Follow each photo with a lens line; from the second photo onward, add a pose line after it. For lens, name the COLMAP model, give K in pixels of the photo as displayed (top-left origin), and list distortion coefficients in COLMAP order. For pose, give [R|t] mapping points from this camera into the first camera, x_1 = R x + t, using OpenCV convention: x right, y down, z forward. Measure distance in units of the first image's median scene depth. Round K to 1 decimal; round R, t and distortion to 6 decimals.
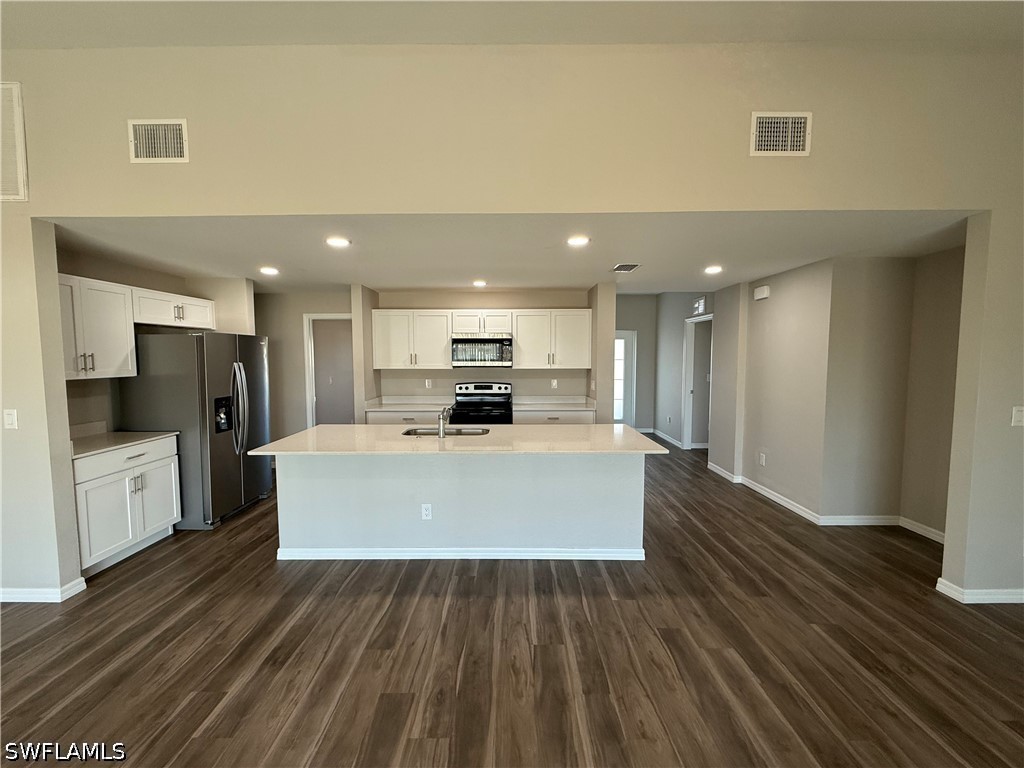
lens RADIAL K [[407.7, 0, 512.0], [0, 407.7, 384.0], [0, 0, 1]] dist [0.001416, 0.000178]
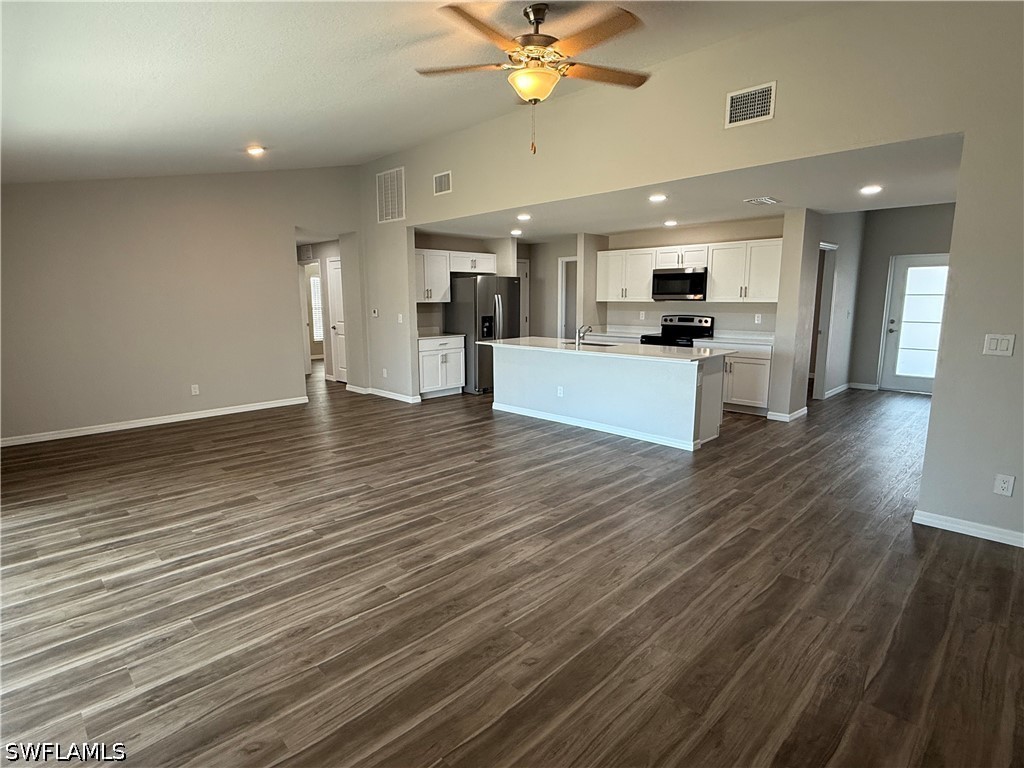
lens RADIAL K [[526.2, 0, 512.0], [0, 526.2, 384.0], [0, 0, 1]] dist [0.000028, -0.000085]
pose [[0.714536, 0.114480, -0.690169, 0.890581], [-0.046114, 0.992082, 0.116817, 0.054100], [0.698077, -0.051643, 0.714158, -0.468379]]
